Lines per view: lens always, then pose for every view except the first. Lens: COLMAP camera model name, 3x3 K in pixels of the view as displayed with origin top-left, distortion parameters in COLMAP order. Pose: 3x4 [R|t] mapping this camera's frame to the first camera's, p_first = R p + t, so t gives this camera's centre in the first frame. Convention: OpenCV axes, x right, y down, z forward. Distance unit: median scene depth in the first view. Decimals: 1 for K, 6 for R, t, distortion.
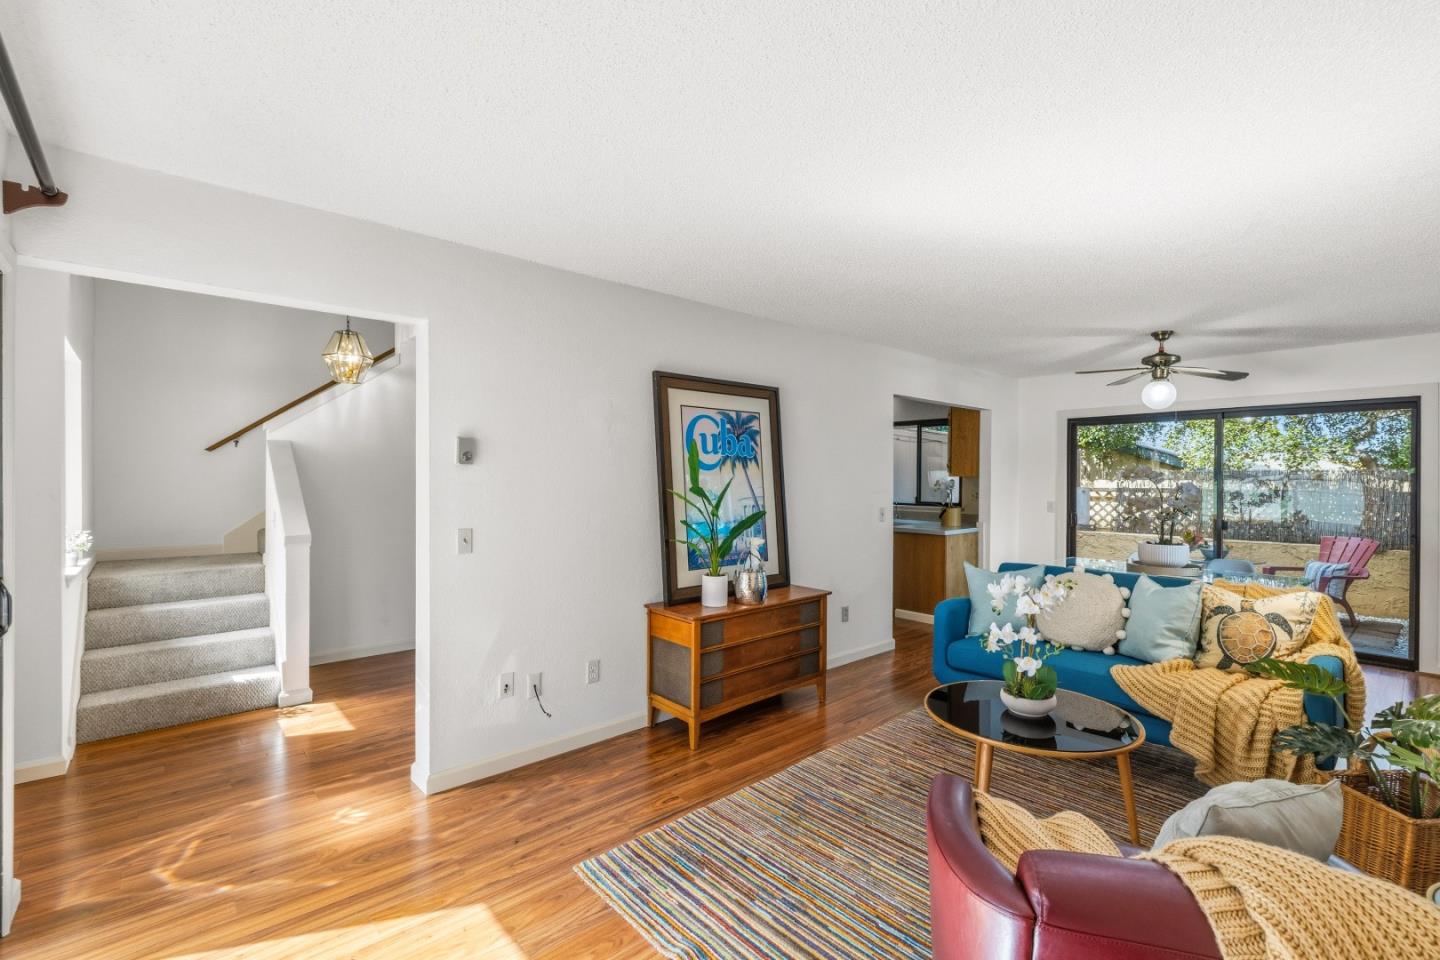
lens RADIAL K [[631.9, 0, 712.4], [0, 631.9, 480.0], [0, 0, 1]] dist [-0.001473, -0.000101]
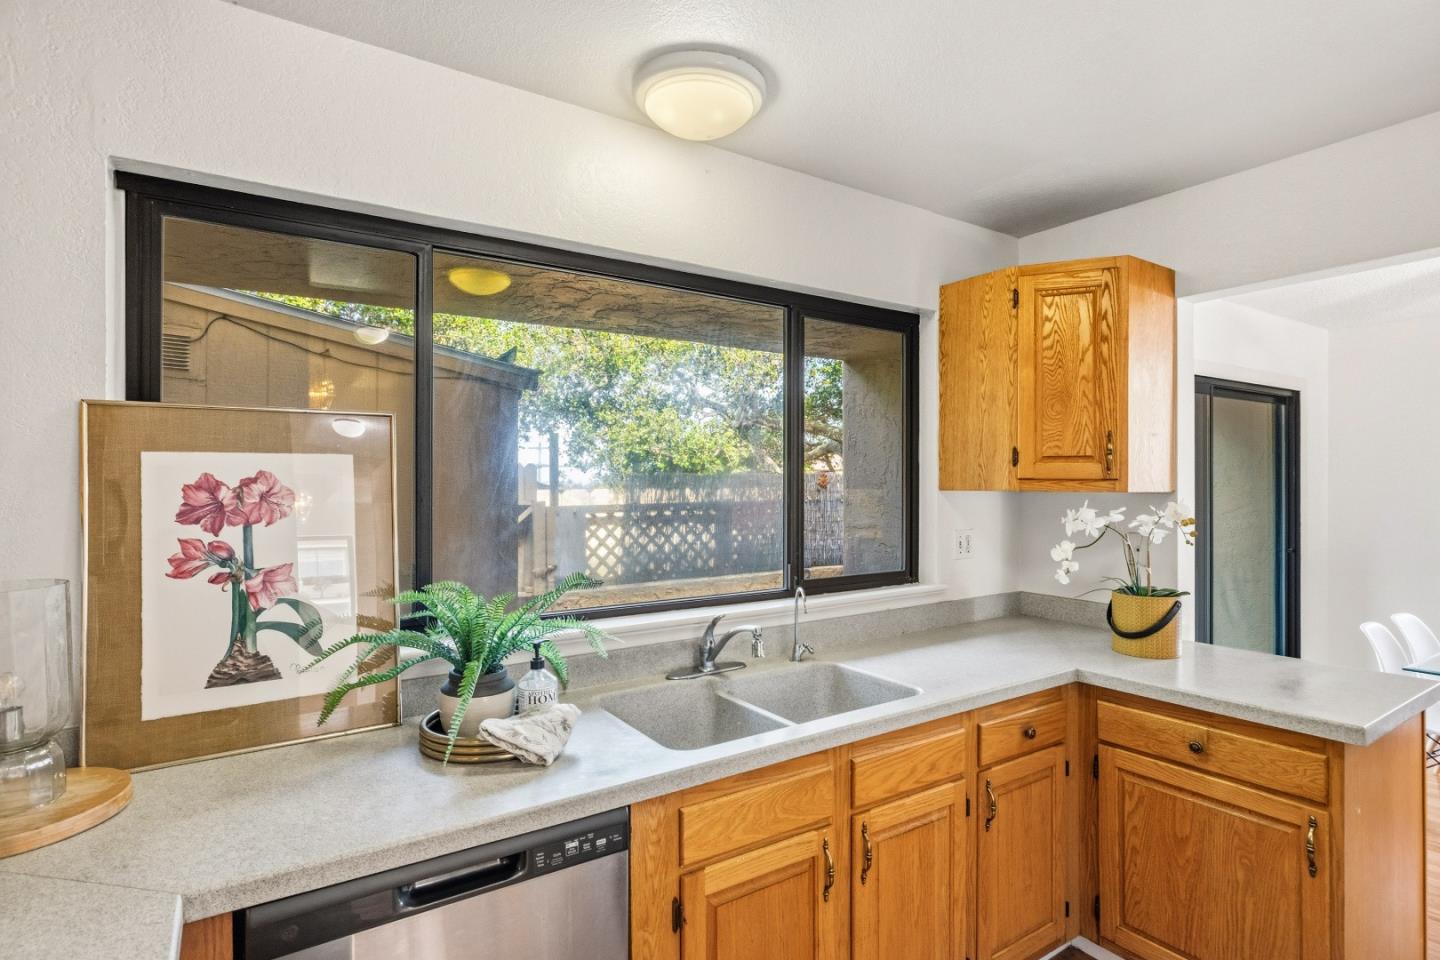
lens RADIAL K [[749.8, 0, 720.0], [0, 749.8, 480.0], [0, 0, 1]] dist [-0.004848, -0.000062]
pose [[0.121526, -0.007094, 0.992563, 0.001199], [0.011349, 0.999919, 0.005757, -0.025553], [-0.992523, 0.010565, 0.121596, 1.909568]]
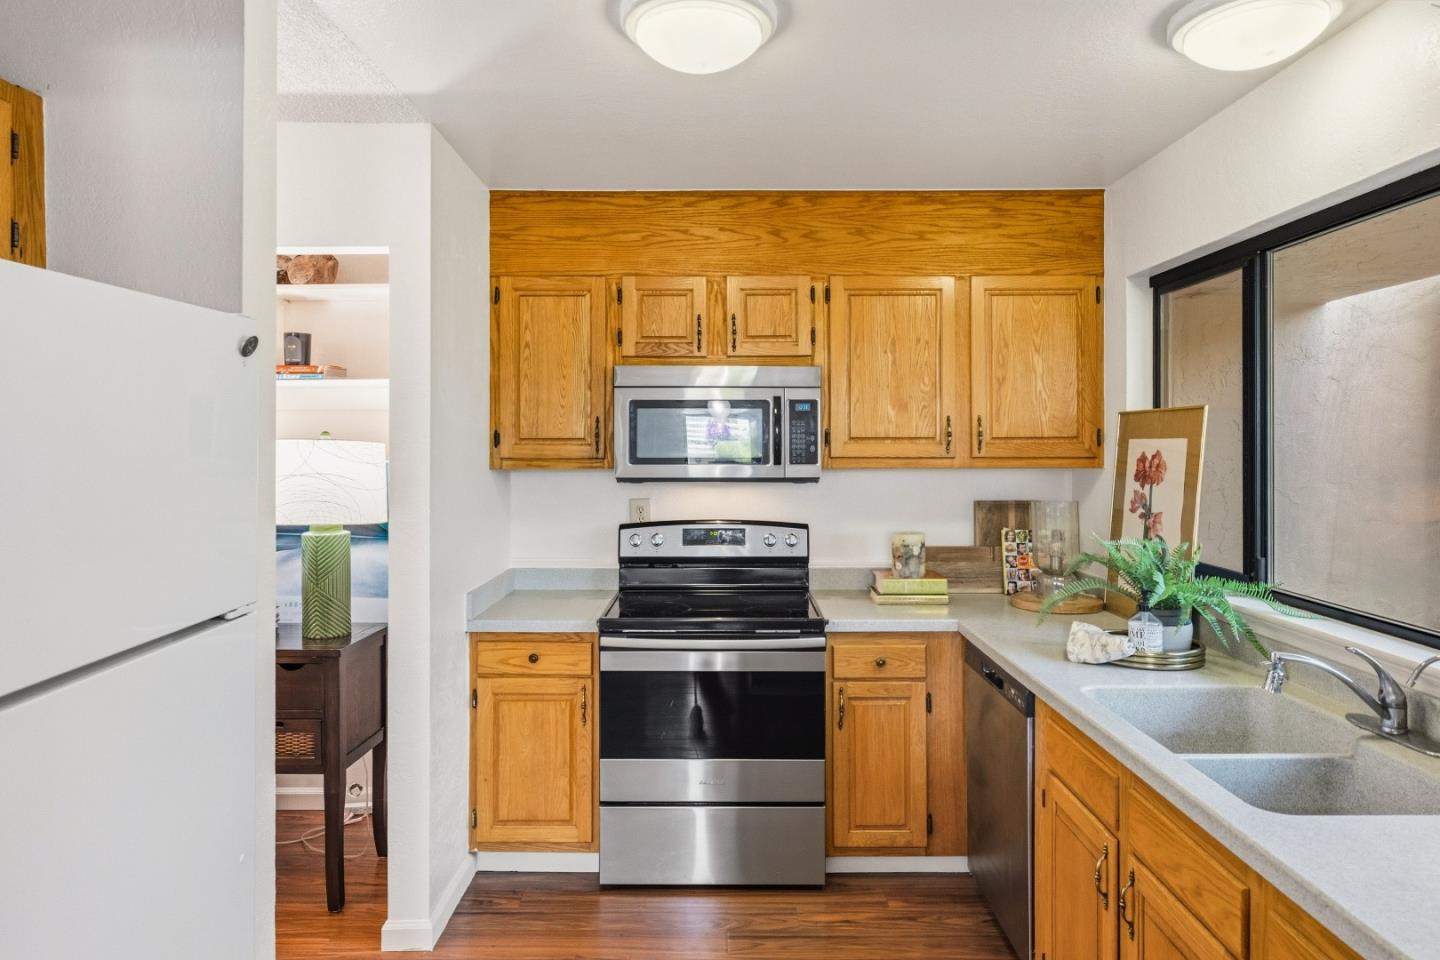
lens RADIAL K [[874.6, 0, 723.5], [0, 874.6, 437.2], [0, 0, 1]] dist [0.001112, 0.000309]
pose [[0.754179, -0.010617, -0.656582, 0.560088], [0.000469, 0.999878, -0.015629, -0.030407], [0.656668, 0.011479, 0.754092, 1.432076]]
